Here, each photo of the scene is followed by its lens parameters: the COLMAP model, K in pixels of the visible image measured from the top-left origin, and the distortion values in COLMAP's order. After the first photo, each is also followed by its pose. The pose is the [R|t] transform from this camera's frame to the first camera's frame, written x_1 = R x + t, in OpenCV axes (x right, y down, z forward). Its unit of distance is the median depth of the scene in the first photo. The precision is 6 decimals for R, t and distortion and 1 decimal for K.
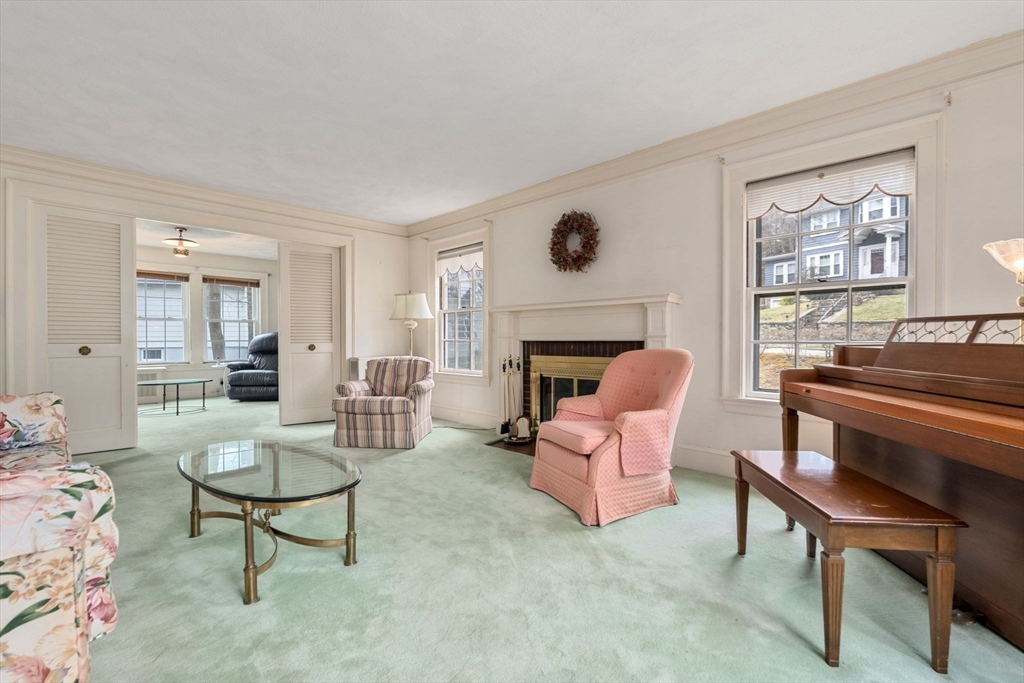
lens RADIAL K [[461.3, 0, 513.6], [0, 461.3, 344.6], [0, 0, 1]] dist [0.000663, -0.000005]
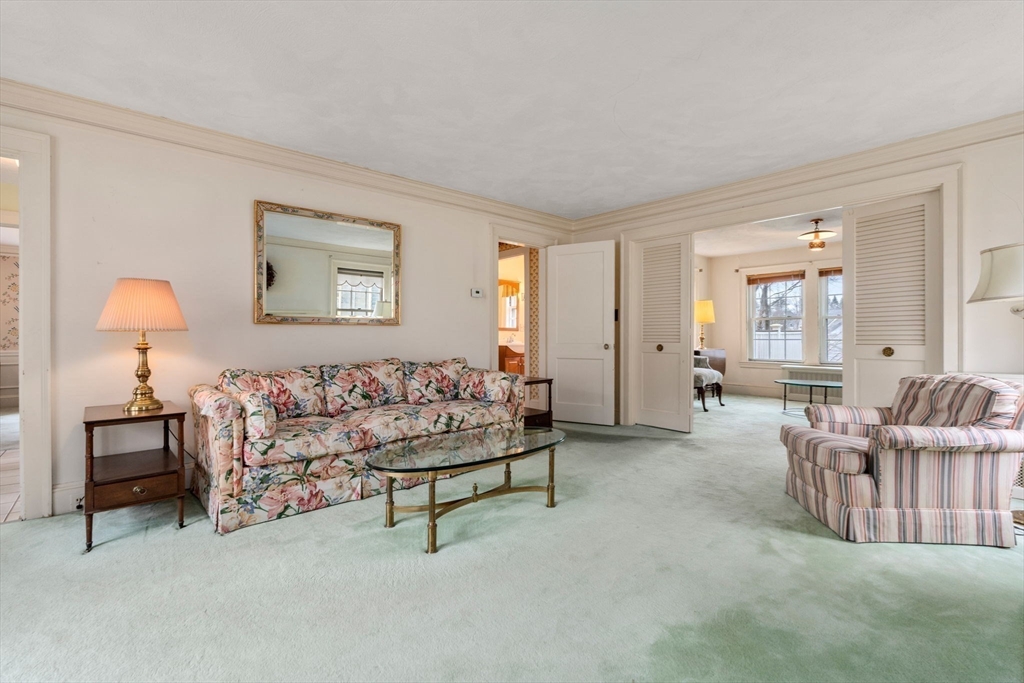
lens RADIAL K [[461.3, 0, 514.2], [0, 461.3, 339.8], [0, 0, 1]] dist [0.000663, -0.000005]
pose [[-0.067052, 0.006798, -0.997726, 0.254696], [-0.010550, 0.999916, 0.007522, -0.009896], [0.997694, 0.011030, -0.066974, 0.456361]]
